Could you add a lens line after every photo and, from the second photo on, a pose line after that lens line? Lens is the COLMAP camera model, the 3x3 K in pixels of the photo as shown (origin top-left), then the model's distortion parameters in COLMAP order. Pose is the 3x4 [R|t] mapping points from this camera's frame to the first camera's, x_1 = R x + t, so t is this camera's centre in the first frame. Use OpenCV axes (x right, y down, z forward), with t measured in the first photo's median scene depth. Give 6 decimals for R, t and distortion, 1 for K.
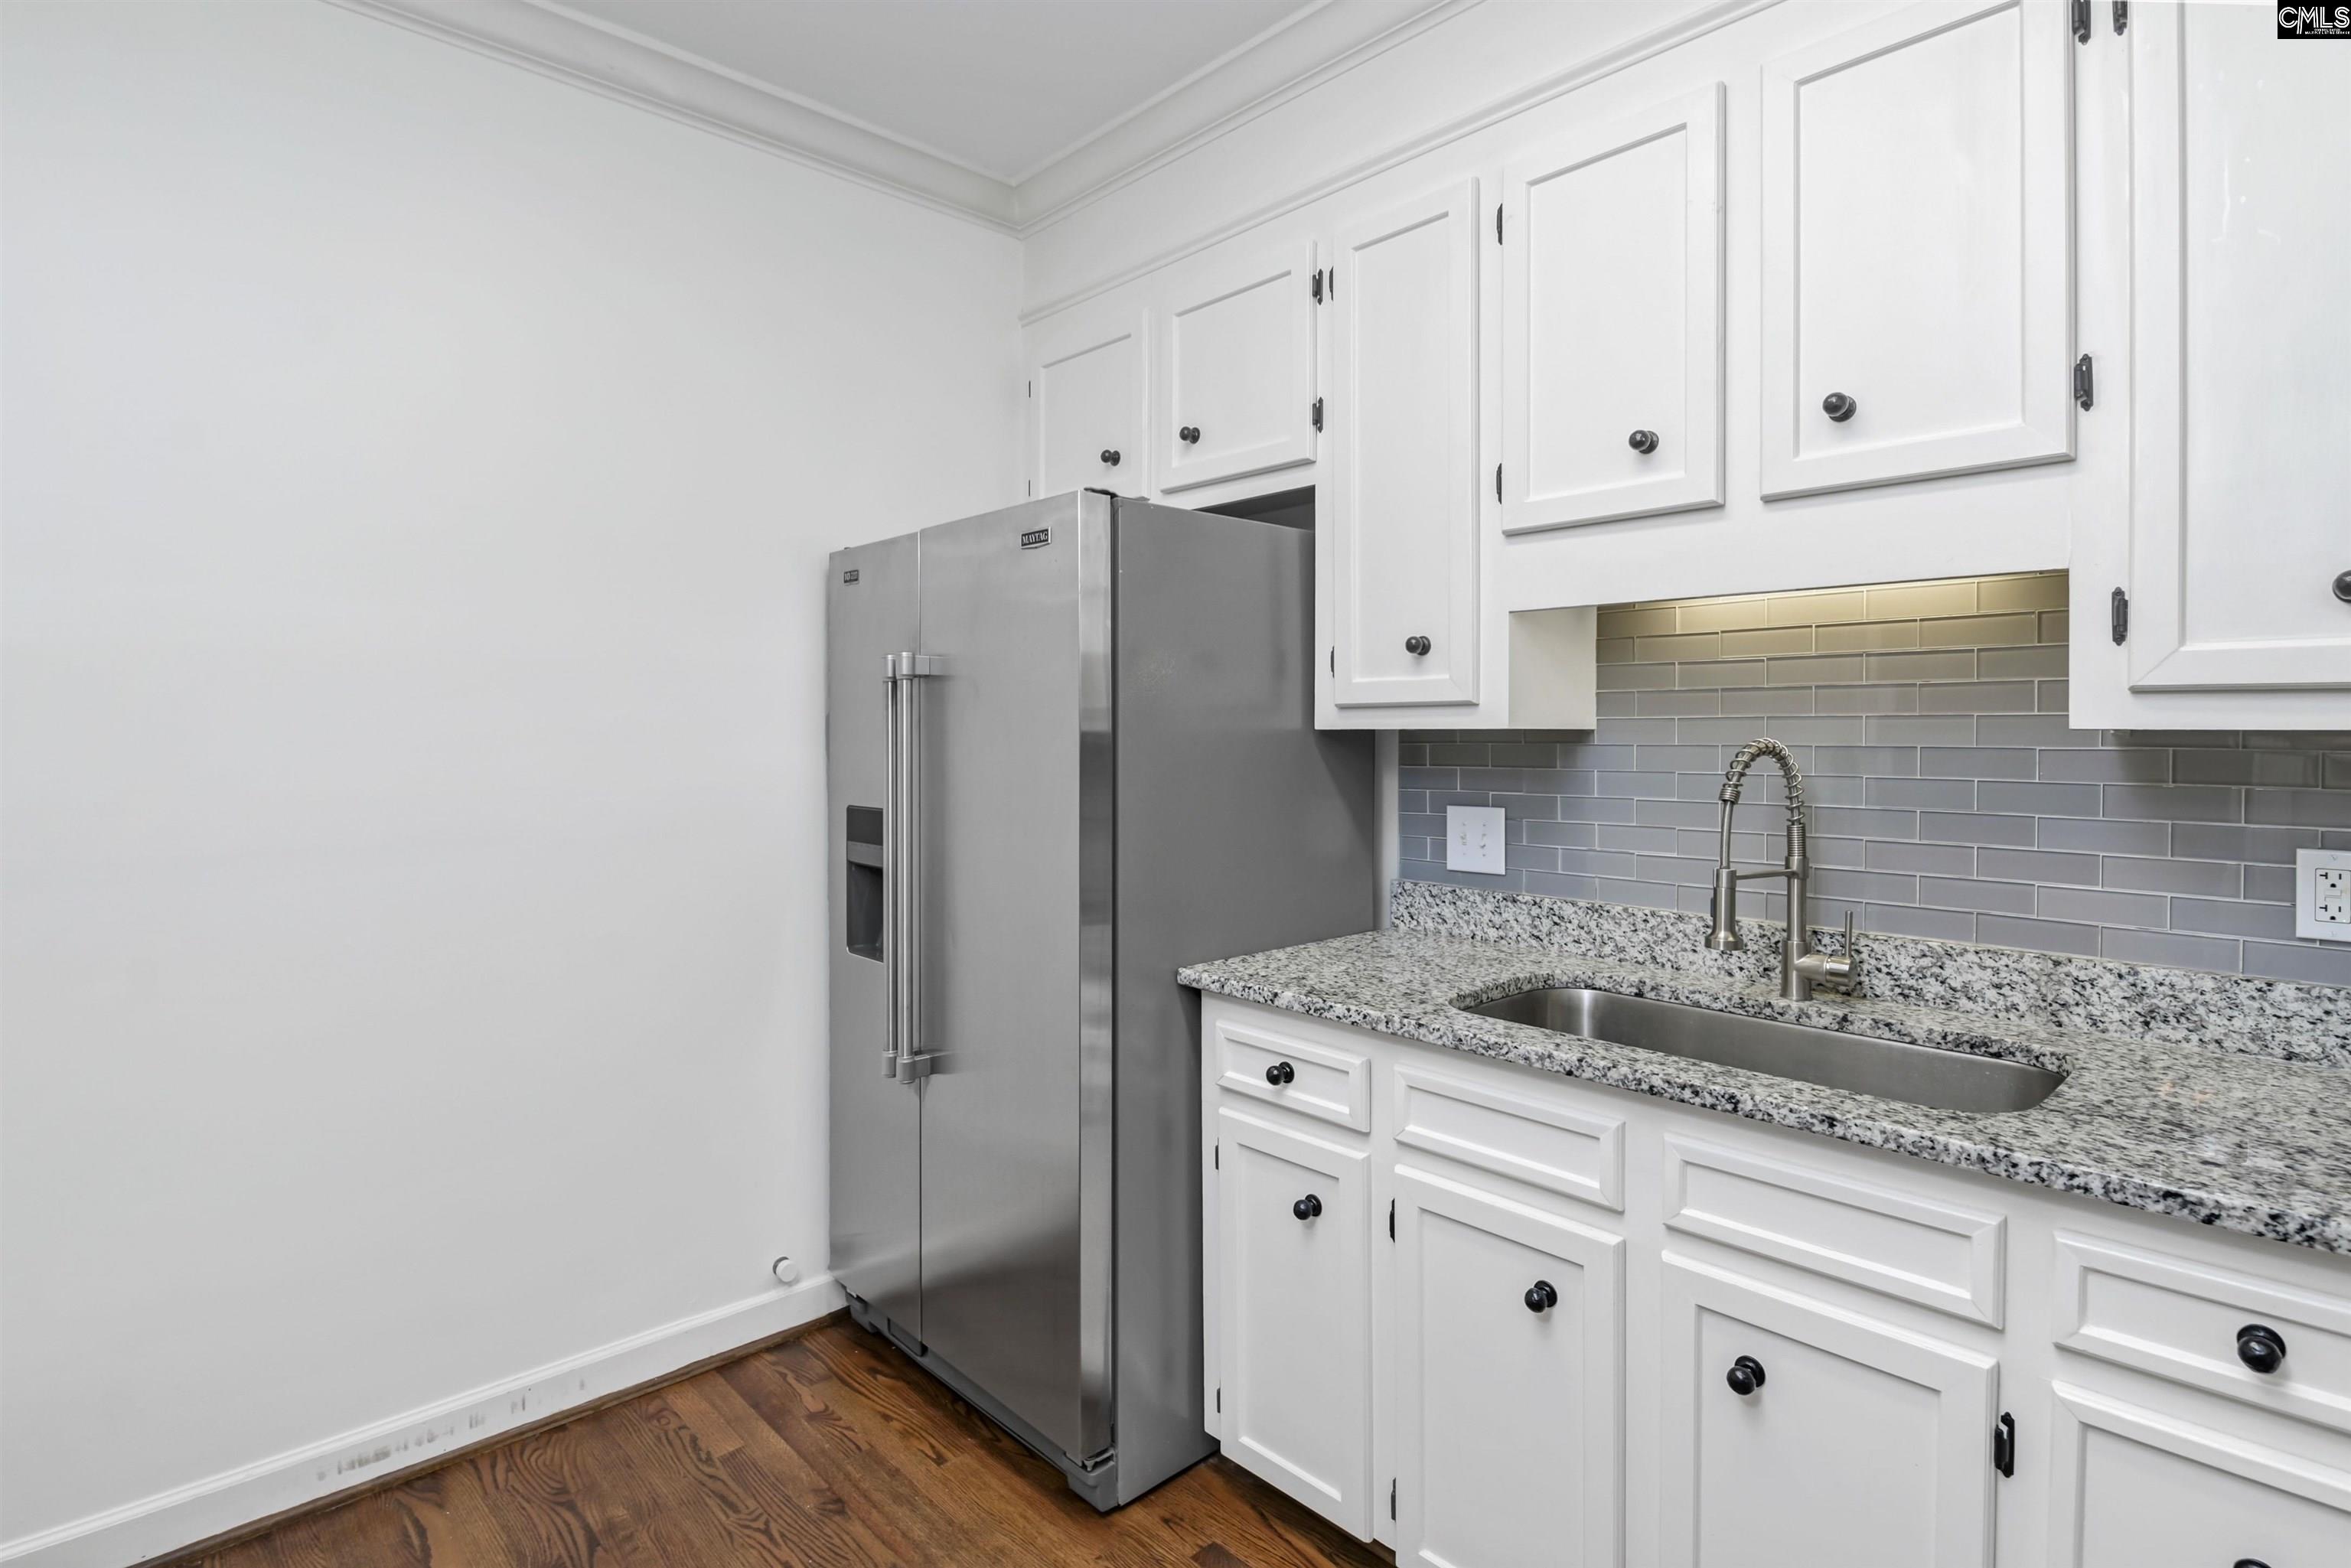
lens RADIAL K [[1183.5, 0, 1155.9], [0, 1183.5, 733.8], [0, 0, 1]] dist [0.002899, -0.010194]
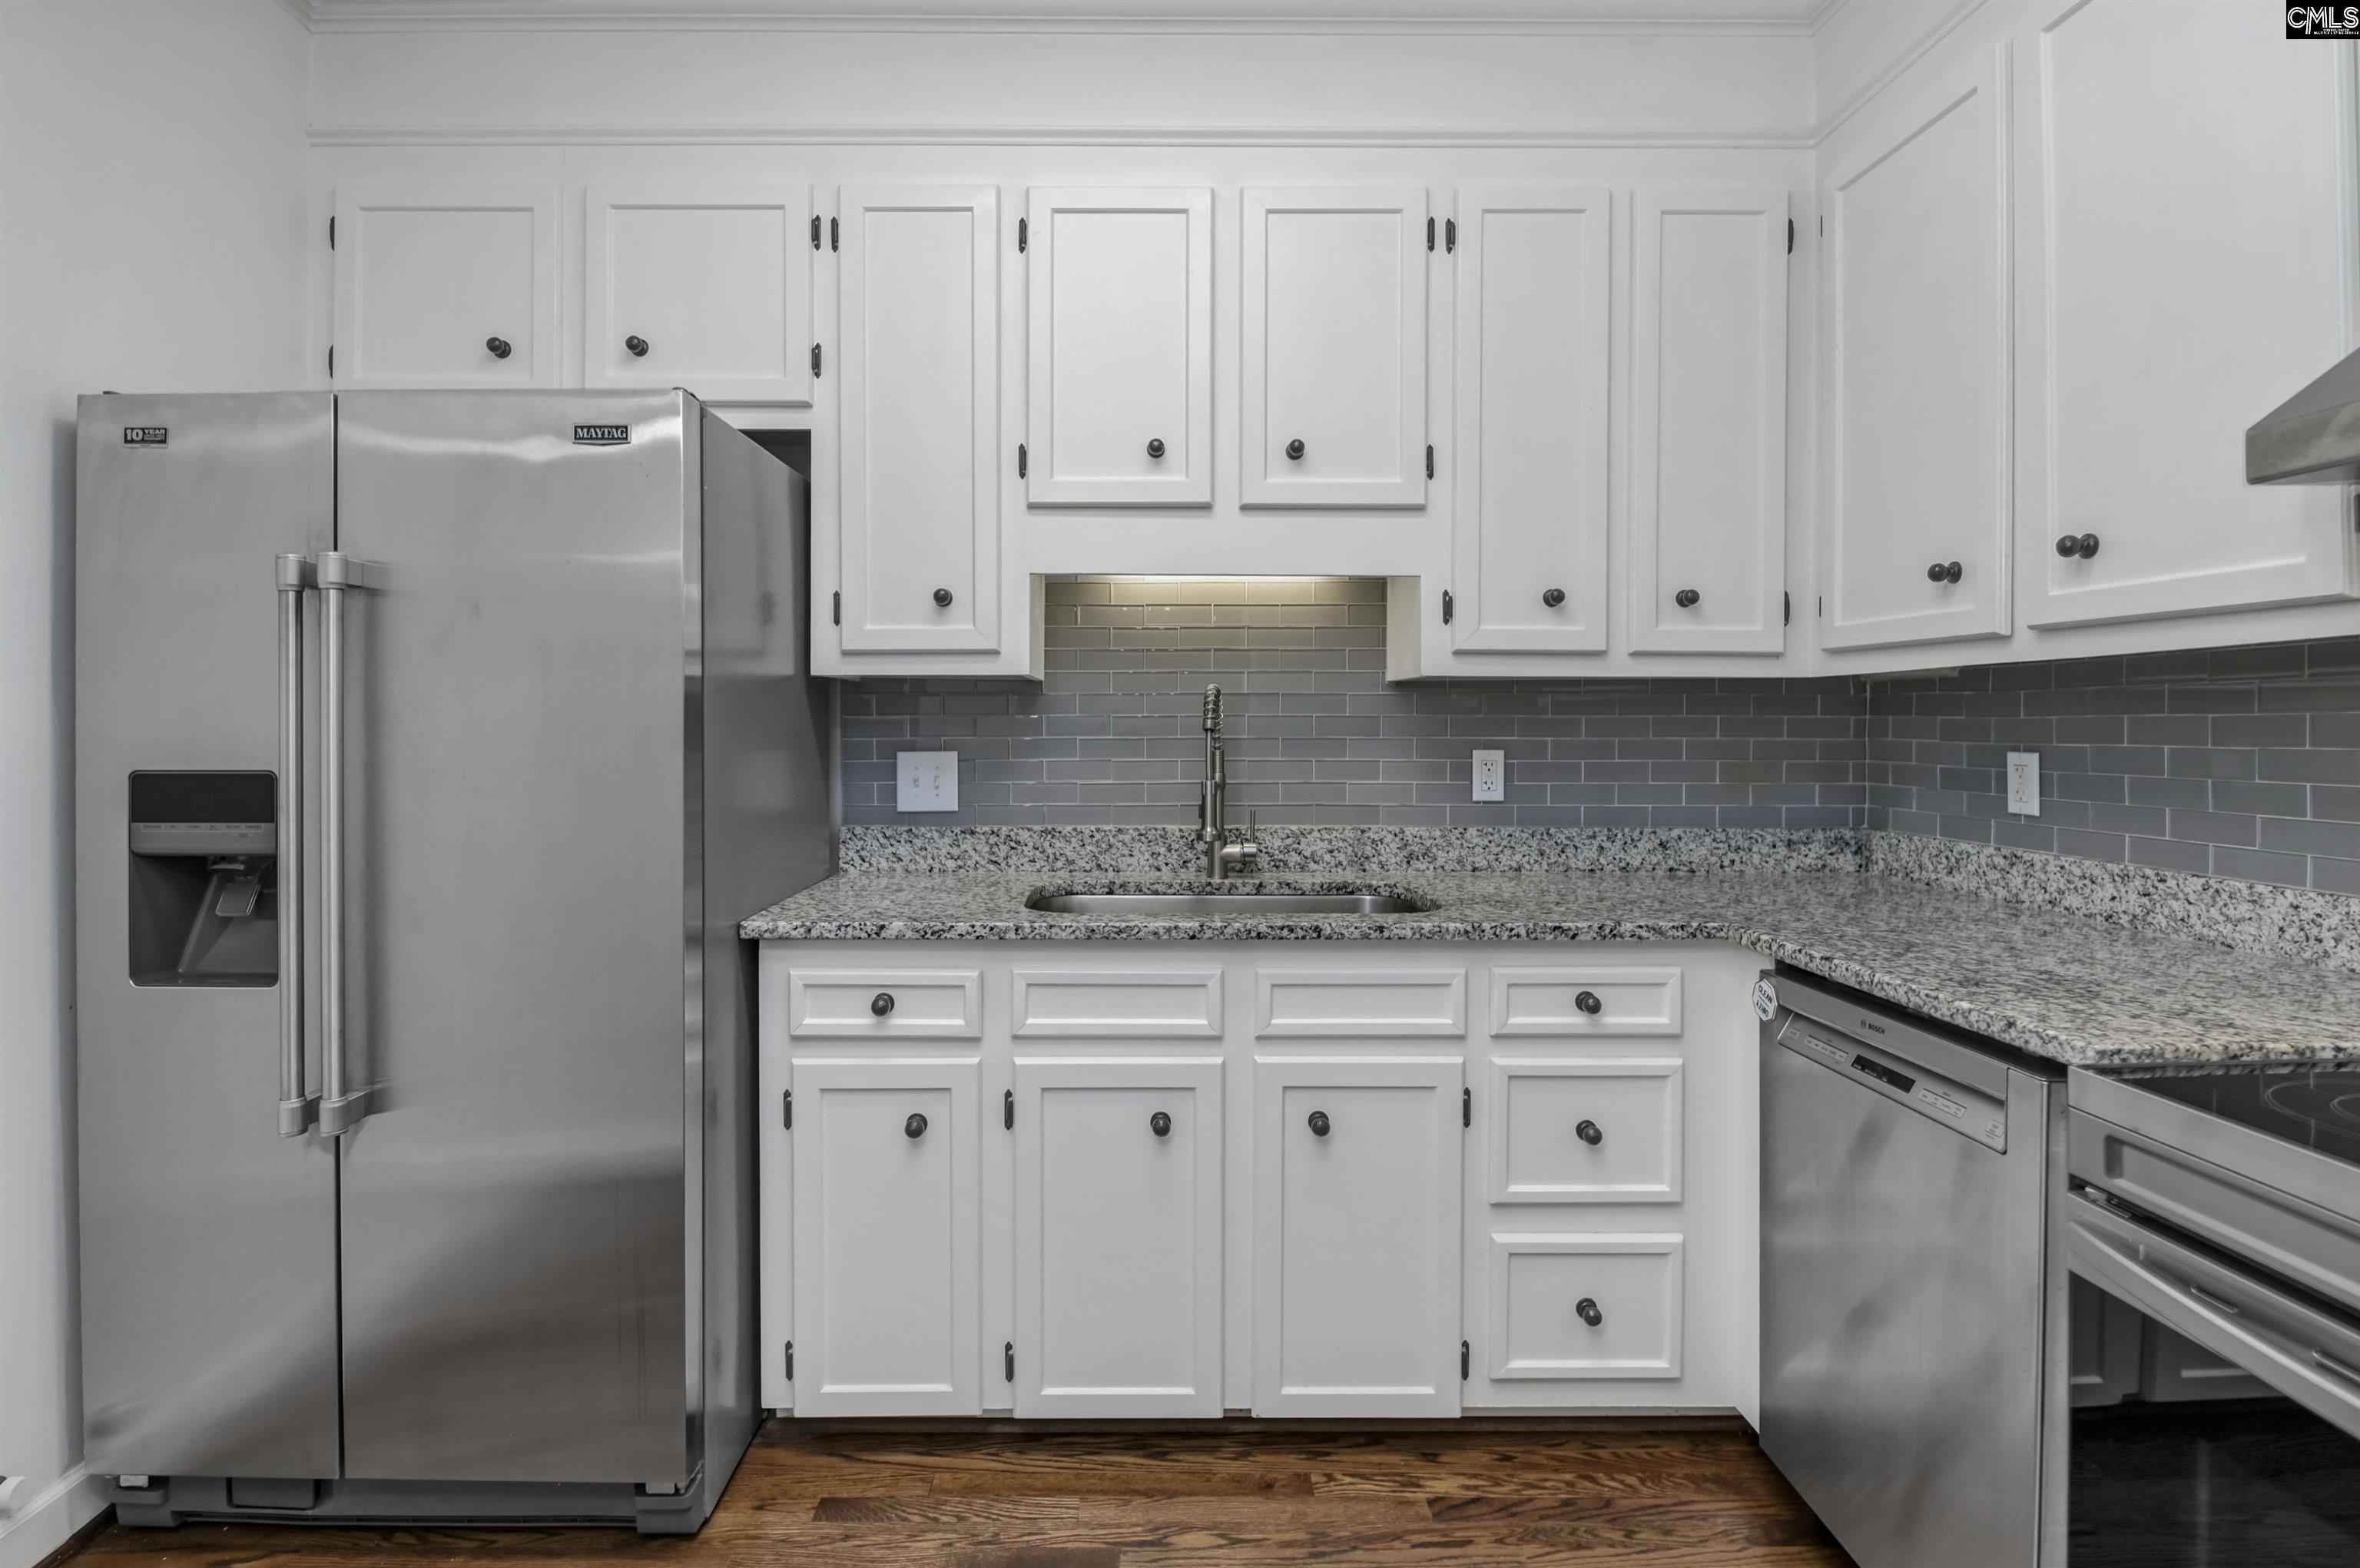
lens RADIAL K [[1166.9, 0, 1166.5], [0, 1166.9, 726.3], [0, 0, 1]] dist [0.002544, -0.010329]
pose [[0.665832, -0.001822, 0.746099, -0.491586], [0.001575, 0.999998, 0.001036, 0.047889], [-0.746100, 0.000486, 0.665834, 0.151743]]
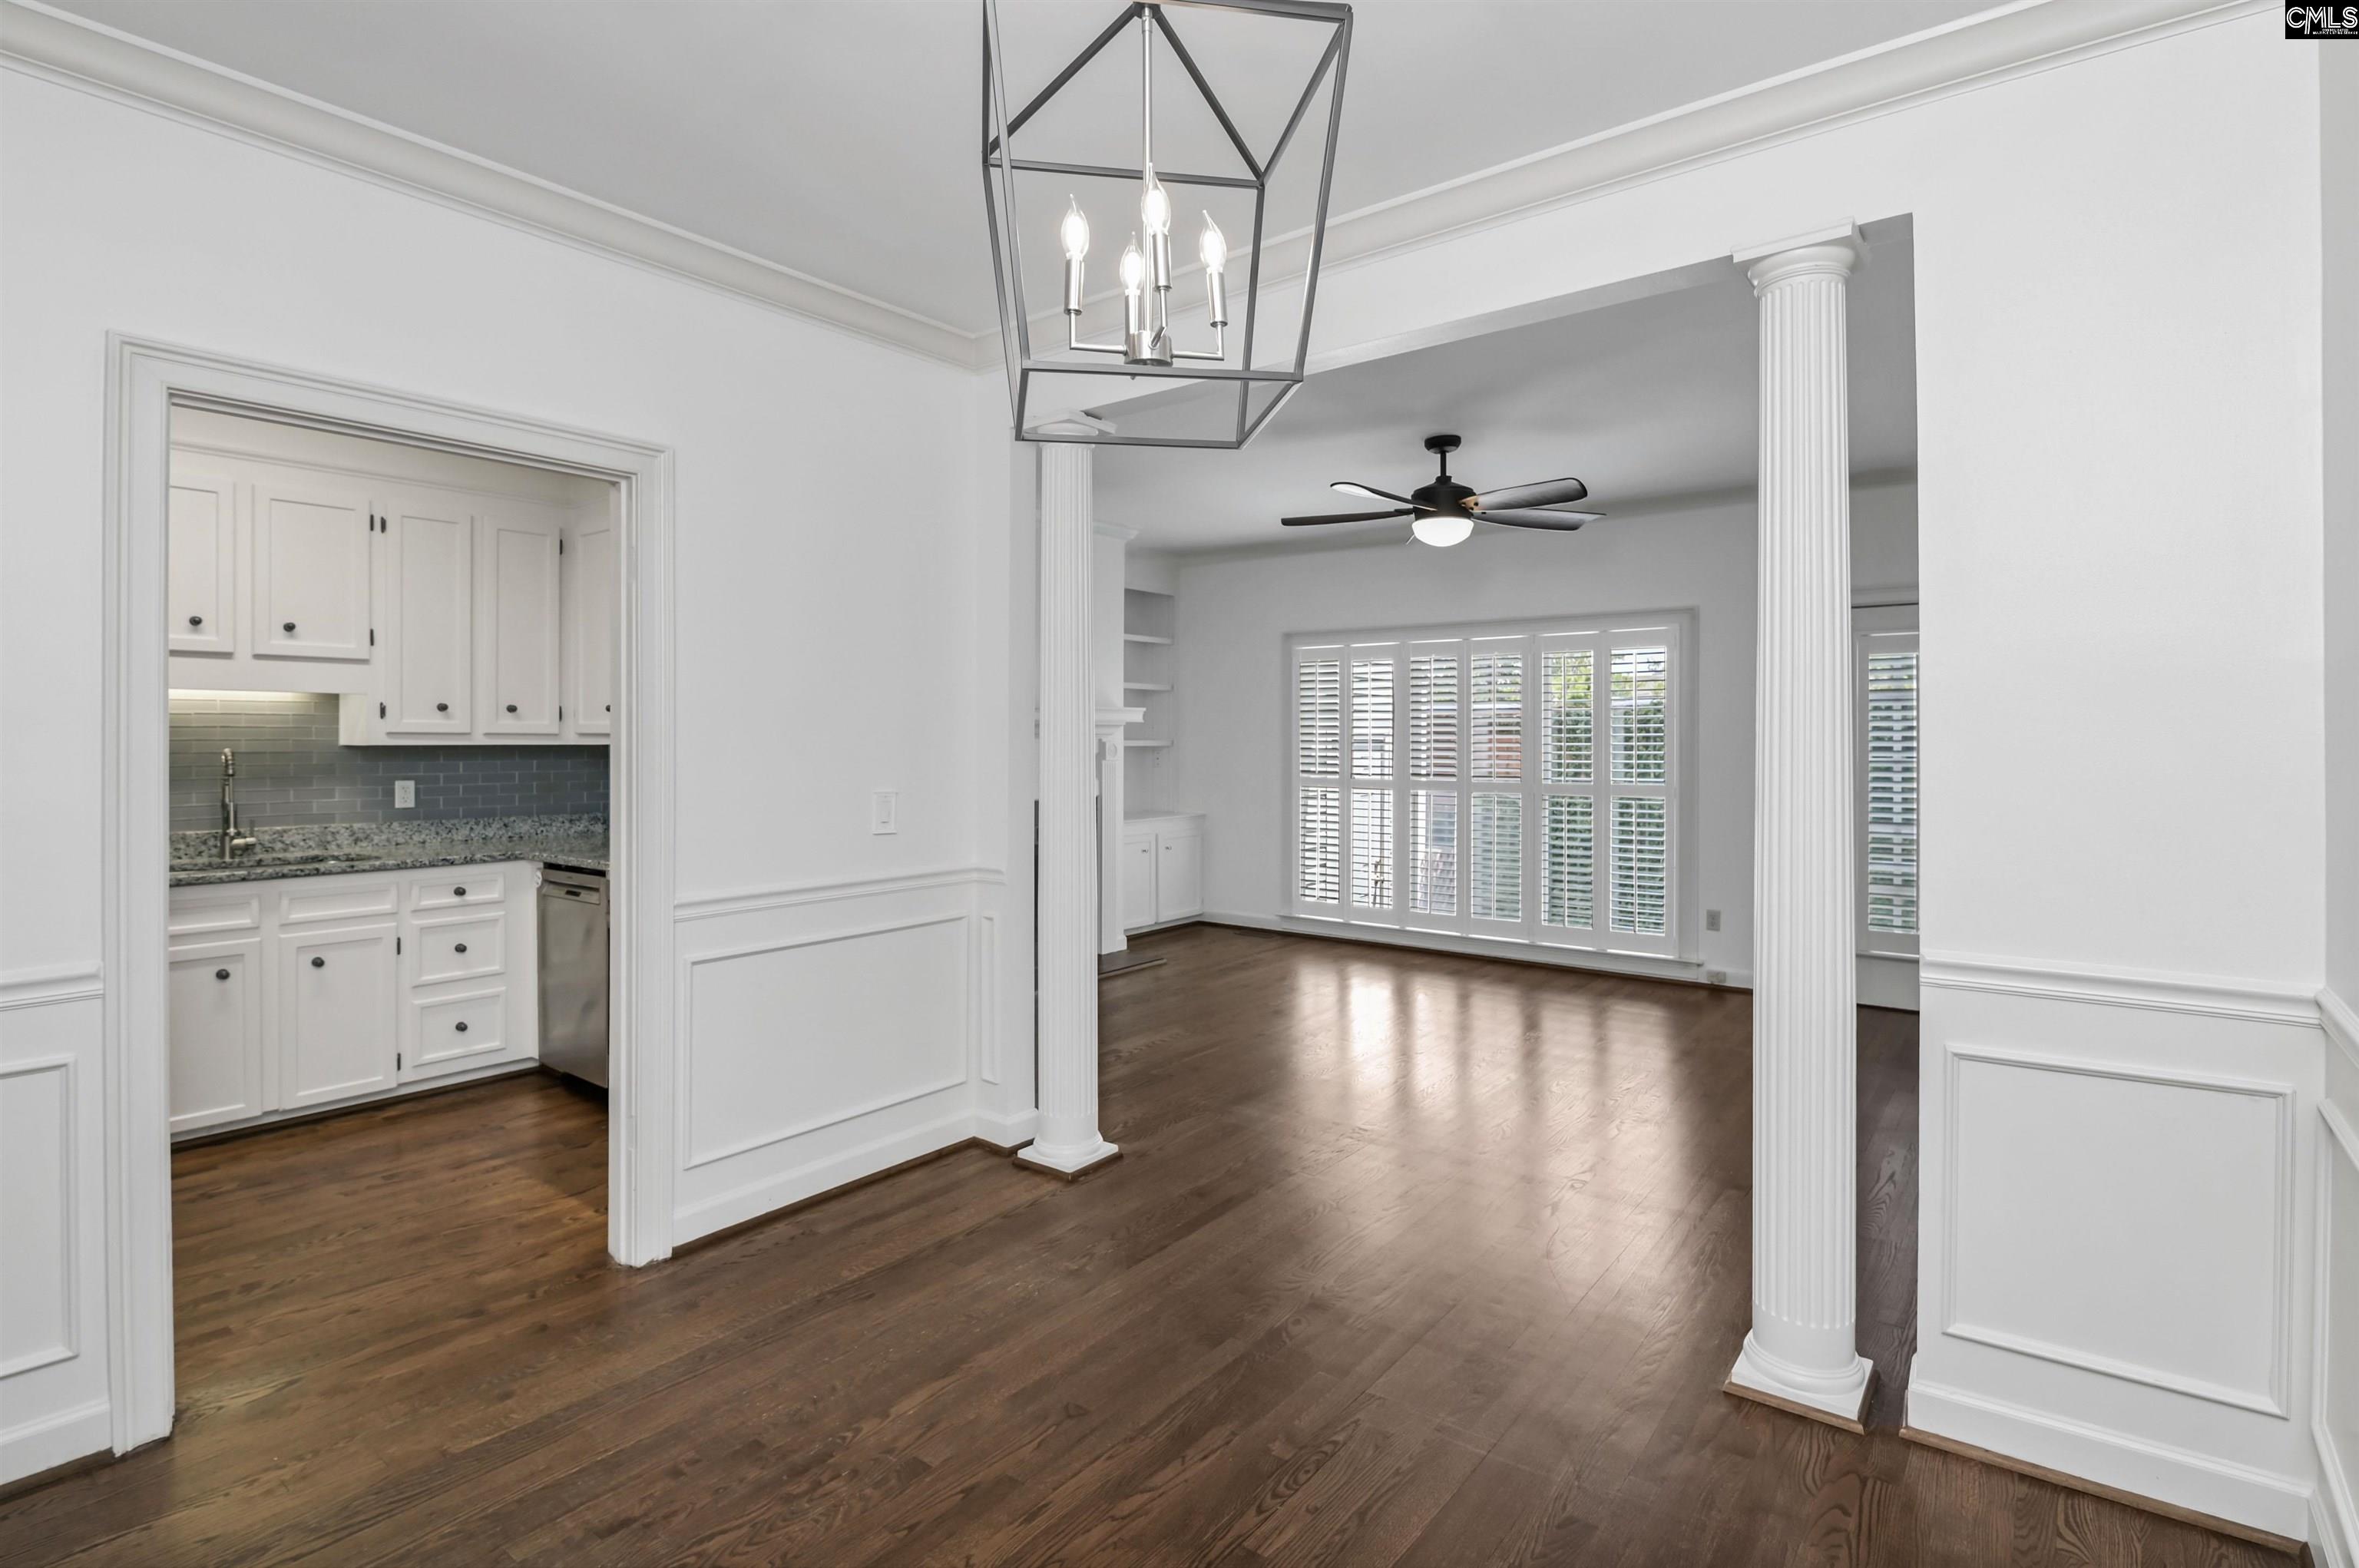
lens RADIAL K [[1138.5, 0, 1174.9], [0, 1138.5, 745.5], [0, 0, 1]] dist [0.002580, -0.006613]
pose [[-0.153320, -0.008083, 0.988144, -1.978563], [0.002249, 0.999961, 0.008528, -0.018427], [-0.988174, 0.003530, -0.153296, -0.521102]]
